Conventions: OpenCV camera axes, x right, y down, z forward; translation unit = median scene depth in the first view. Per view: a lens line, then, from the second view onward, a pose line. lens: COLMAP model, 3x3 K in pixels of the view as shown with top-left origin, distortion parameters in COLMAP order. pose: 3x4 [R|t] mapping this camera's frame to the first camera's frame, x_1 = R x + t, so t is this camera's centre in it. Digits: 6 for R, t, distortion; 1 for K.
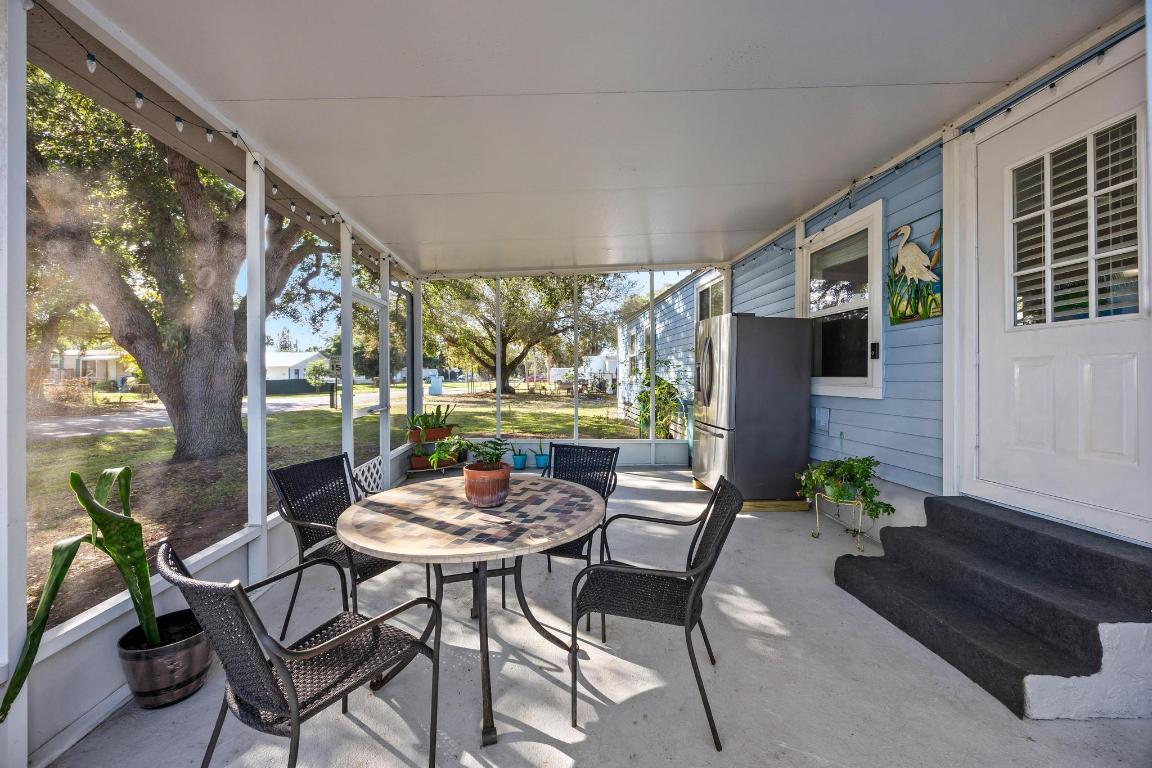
lens RADIAL K [[471.4, 0, 576.0], [0, 471.4, 384.0], [0, 0, 1]] dist [-0.000172, -0.000023]
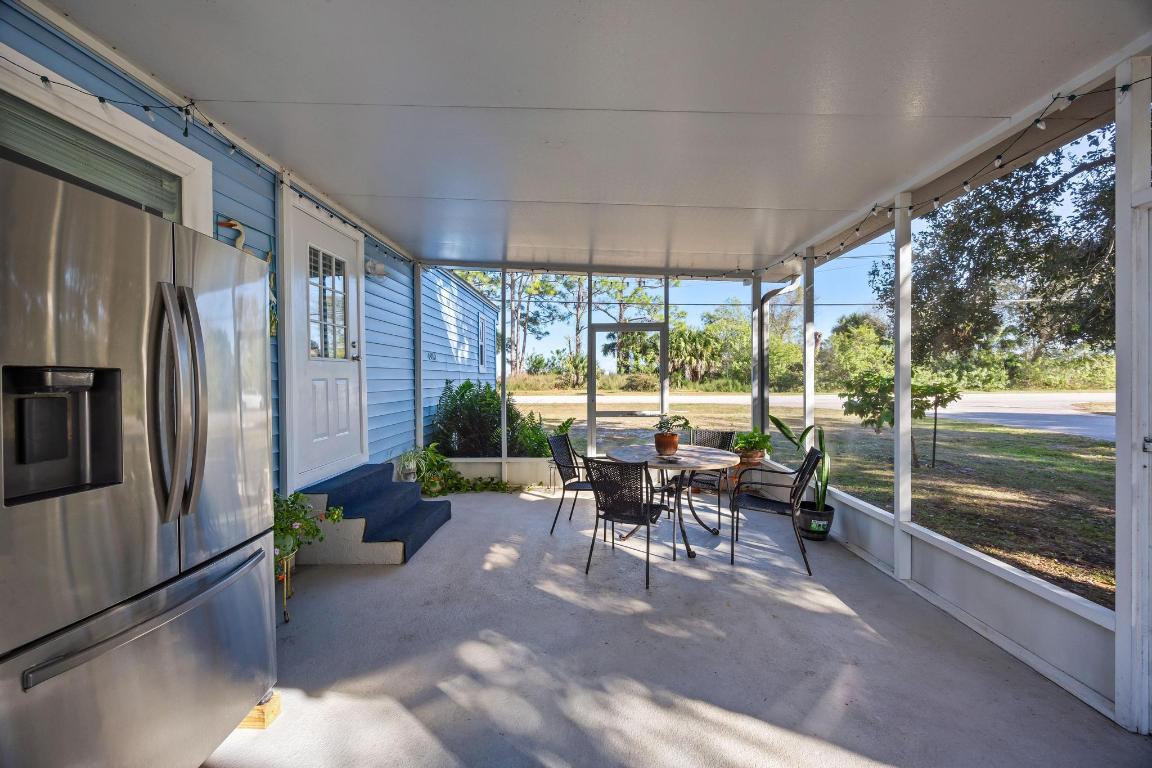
lens RADIAL K [[471.4, 0, 576.0], [0, 471.4, 384.0], [0, 0, 1]] dist [-0.000172, -0.000023]
pose [[-0.994683, 0.002992, 0.102937, -0.009943], [0.006053, 0.999548, 0.029435, -0.067559], [-0.102802, 0.029901, -0.994252, 2.023899]]
